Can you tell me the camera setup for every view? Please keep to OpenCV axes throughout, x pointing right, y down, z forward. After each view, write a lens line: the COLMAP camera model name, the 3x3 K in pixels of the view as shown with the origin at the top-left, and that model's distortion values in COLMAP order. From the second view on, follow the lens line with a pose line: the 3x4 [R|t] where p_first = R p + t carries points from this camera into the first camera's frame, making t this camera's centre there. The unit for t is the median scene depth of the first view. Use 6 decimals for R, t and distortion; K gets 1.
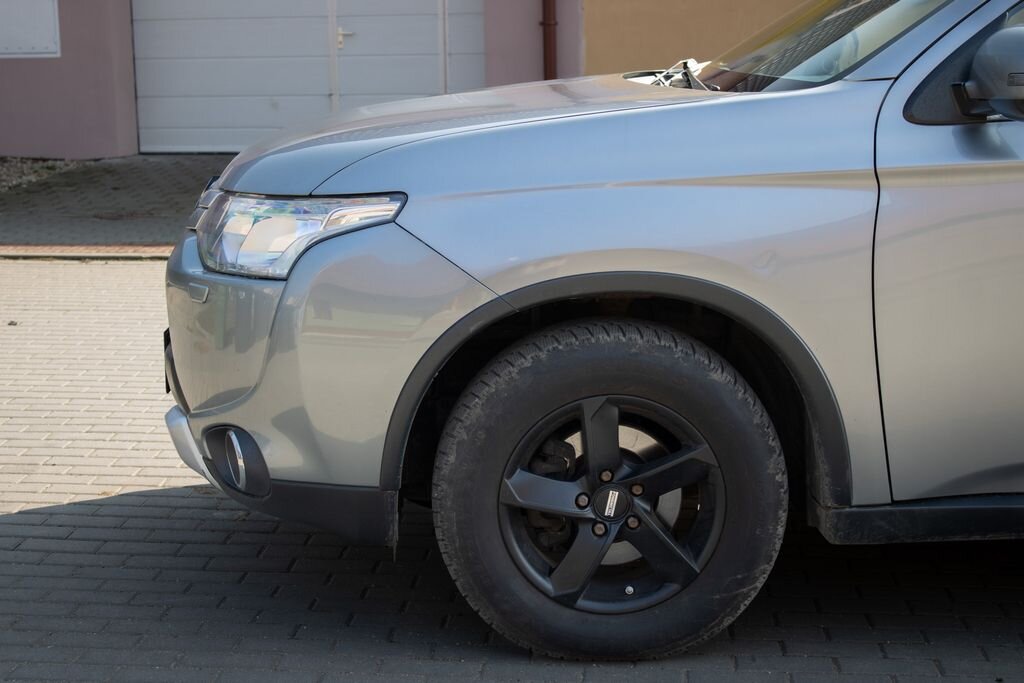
lens RADIAL K [[1707.6, 0, 512.0], [0, 1707.6, 341.5], [0, 0, 1]] dist [-0.013841, 0.062926]
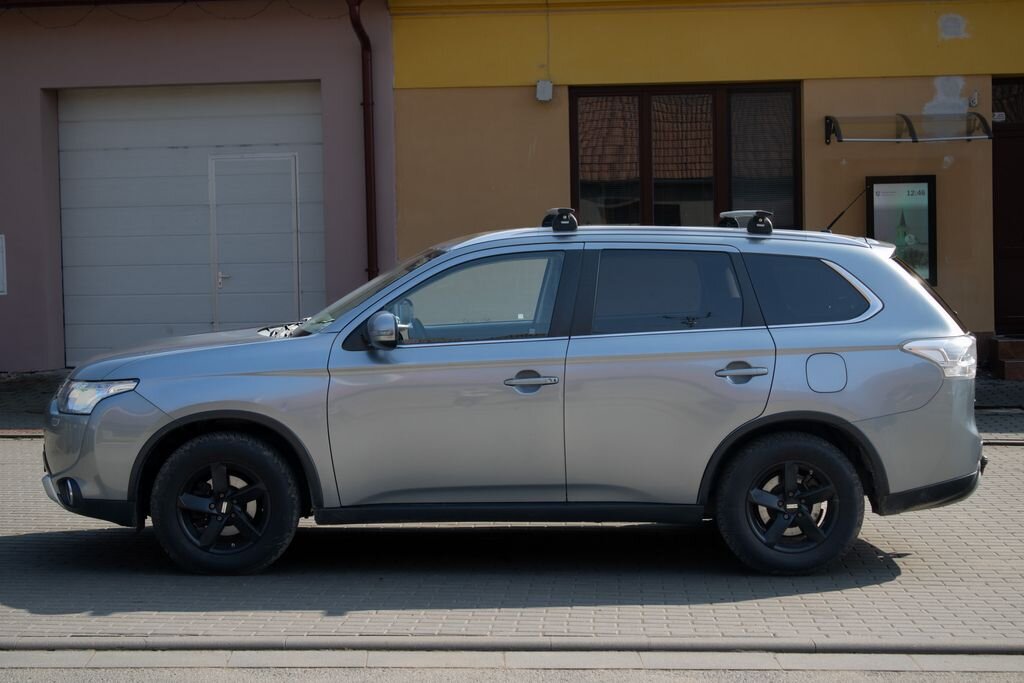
lens RADIAL K [[1974.3, 0, 512.0], [0, 1974.3, 341.5], [0, 0, 1]] dist [-0.006571, 0.404138]
pose [[0.999952, -0.003708, -0.009121, 0.482882], [0.002547, 0.992255, -0.124191, 0.206646], [0.009511, 0.124162, 0.992216, -1.756356]]
